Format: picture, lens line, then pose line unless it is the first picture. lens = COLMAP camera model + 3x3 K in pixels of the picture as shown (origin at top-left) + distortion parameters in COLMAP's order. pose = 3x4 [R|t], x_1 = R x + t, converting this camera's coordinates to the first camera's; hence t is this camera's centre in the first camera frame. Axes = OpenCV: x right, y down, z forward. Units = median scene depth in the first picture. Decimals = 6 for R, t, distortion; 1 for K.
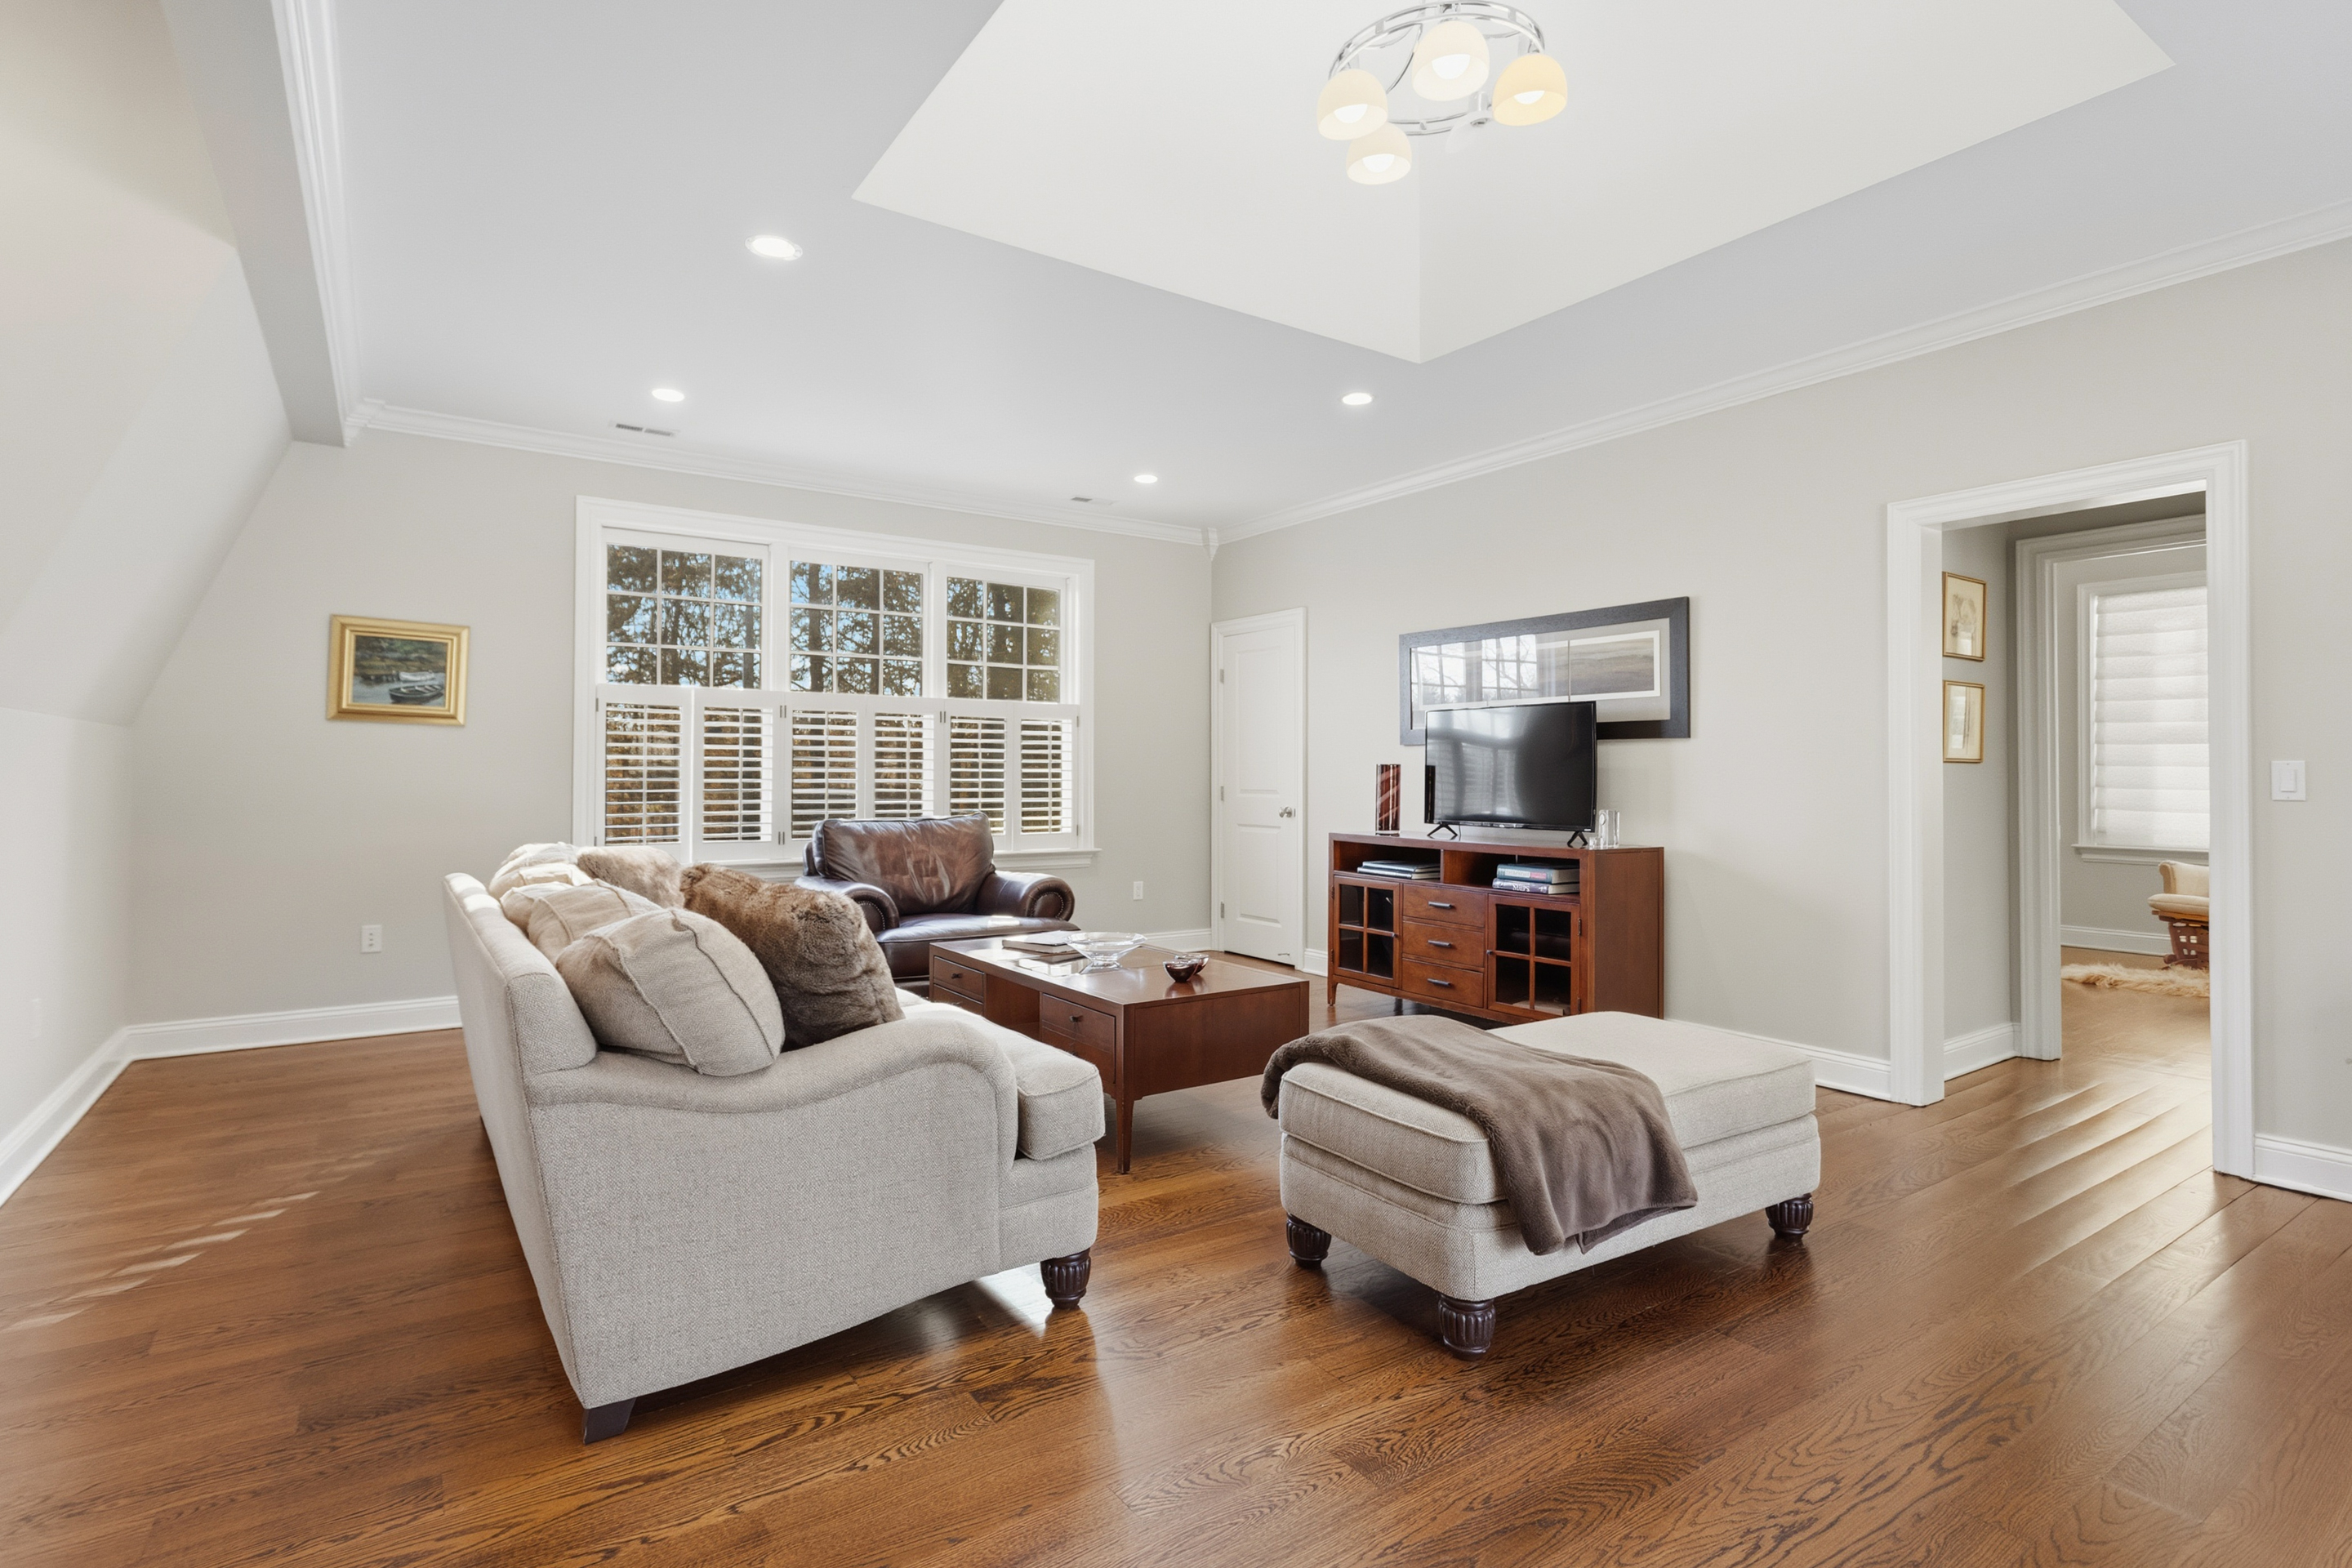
lens RADIAL K [[1128.1, 0, 1214.2], [0, 1128.1, 765.3], [0, 0, 1]] dist [-0.002726, 0.001260]
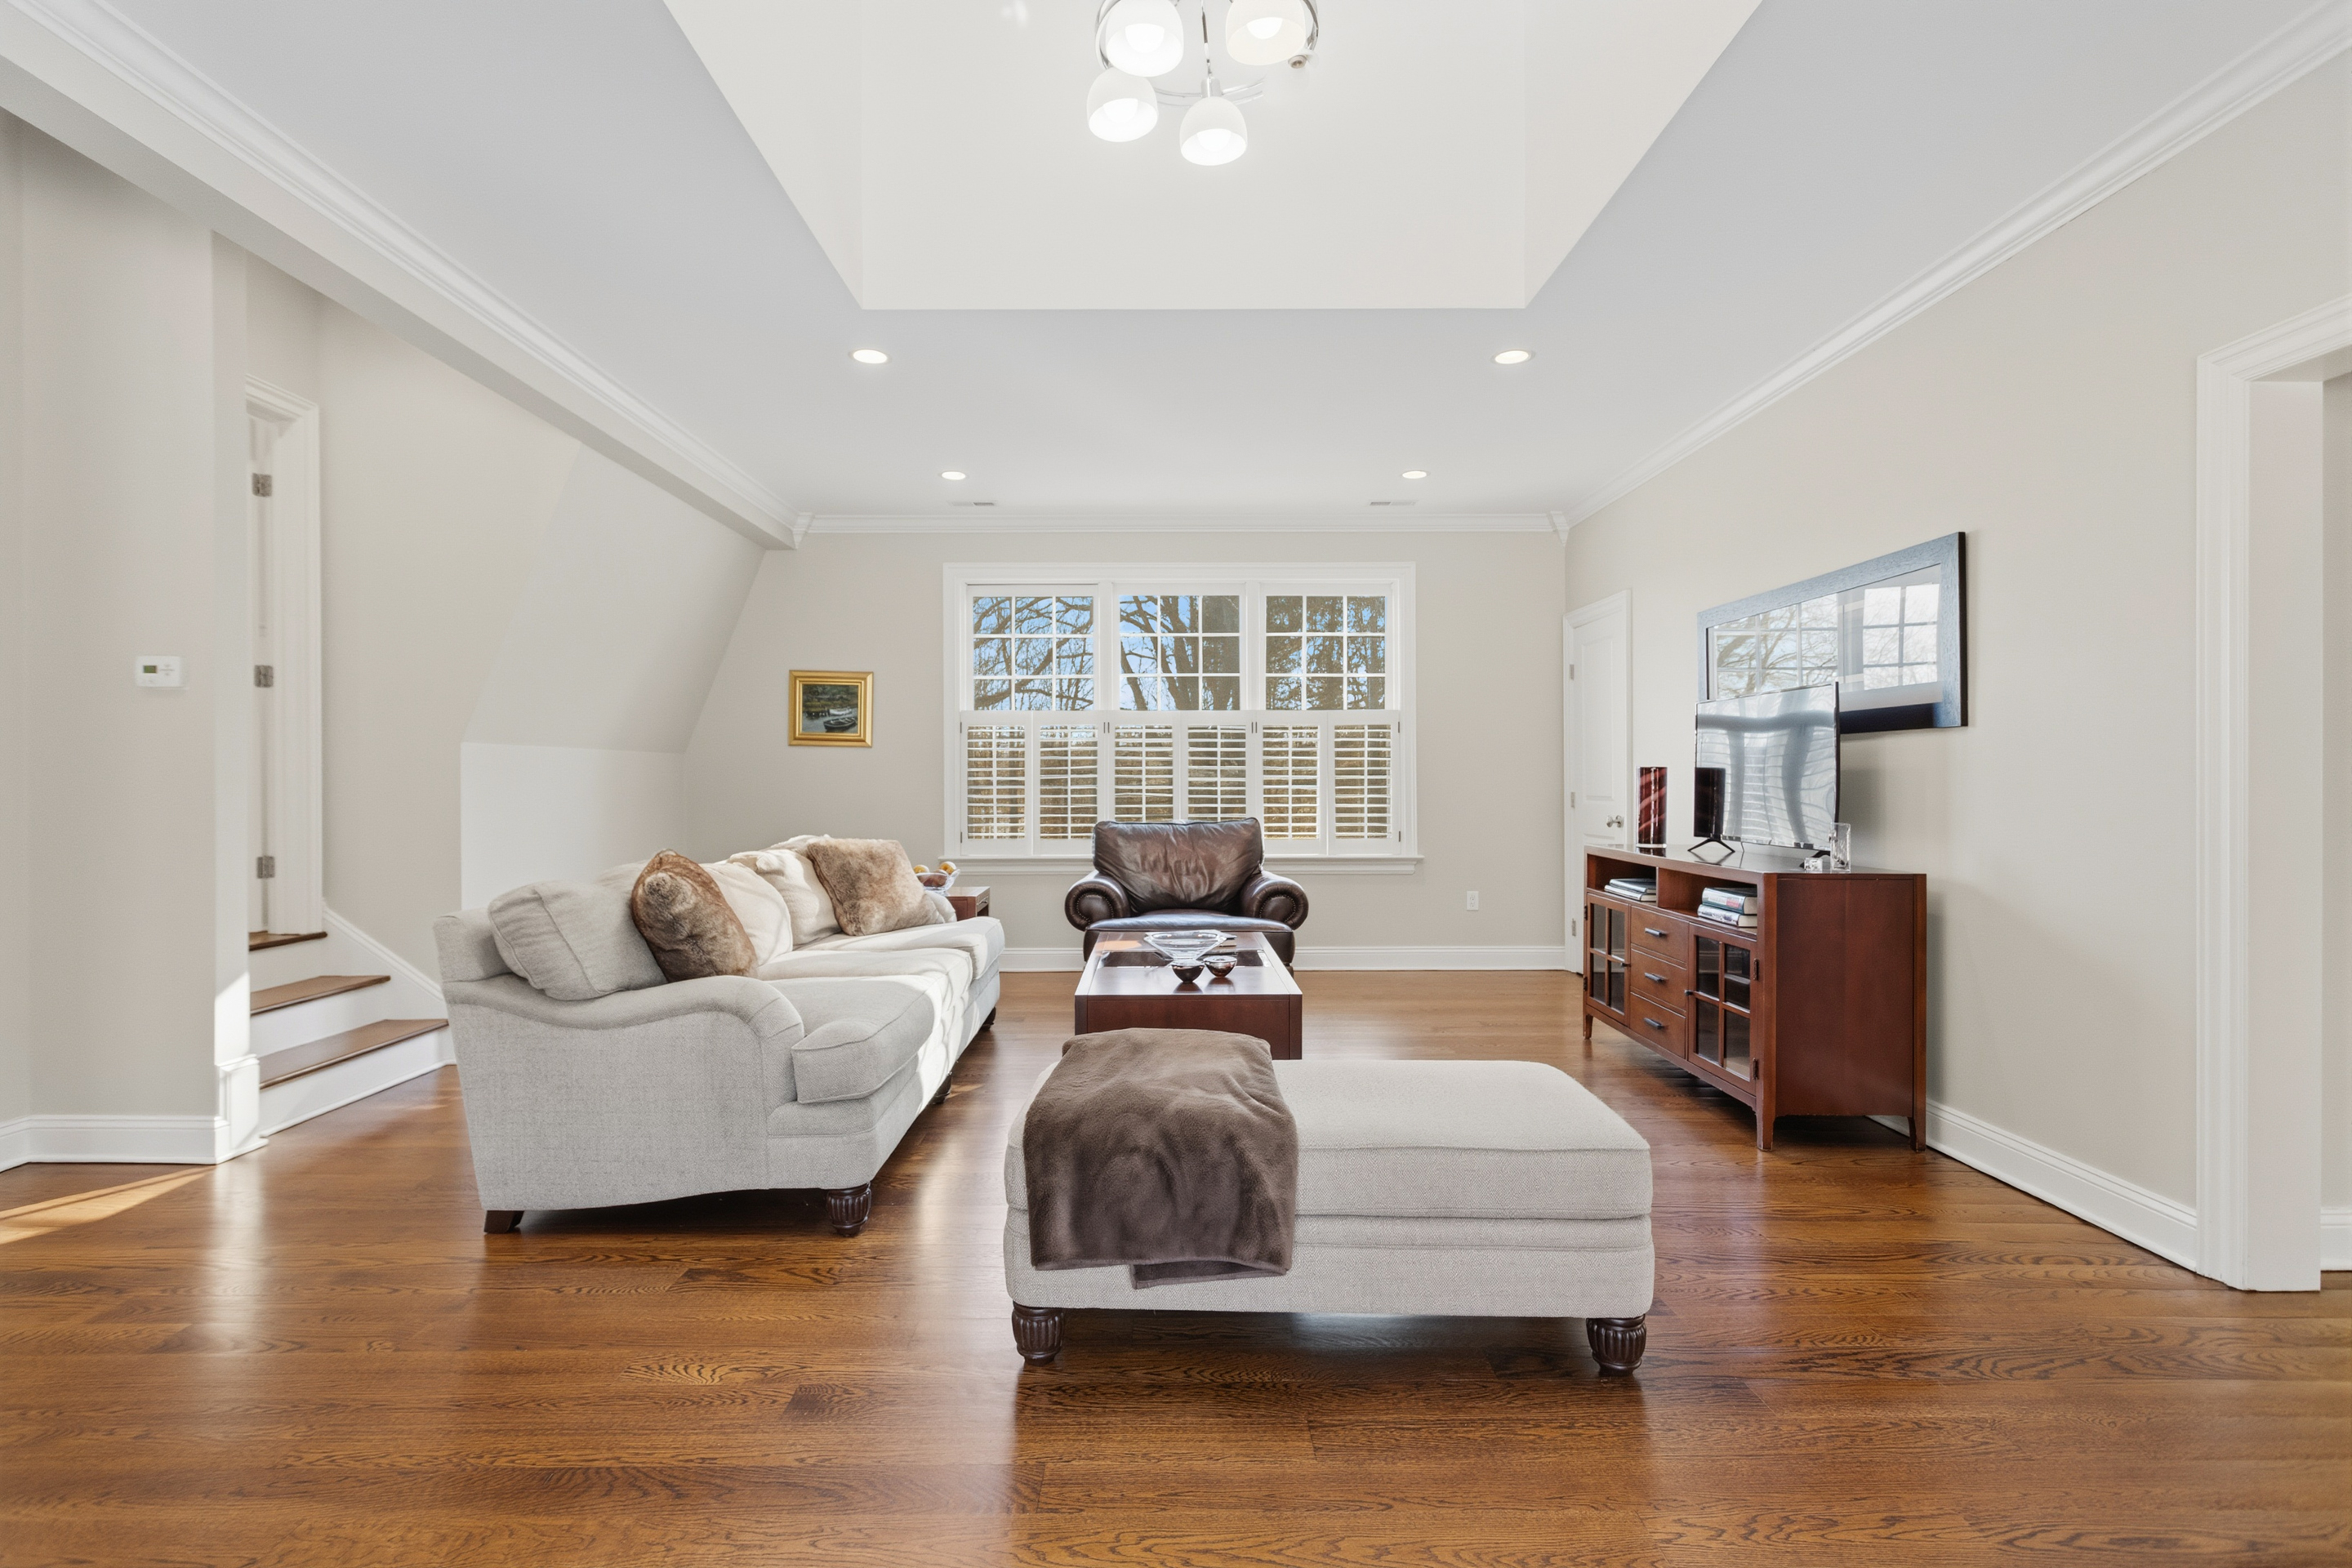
lens RADIAL K [[1128.1, 0, 1219.3], [0, 1128.1, 791.4], [0, 0, 1]] dist [-0.002726, 0.001260]
pose [[0.829766, -0.000396, -0.558112, 0.388195], [0.010552, 0.999832, 0.014979, 0.001691], [0.558012, -0.018318, 0.829631, 0.112673]]
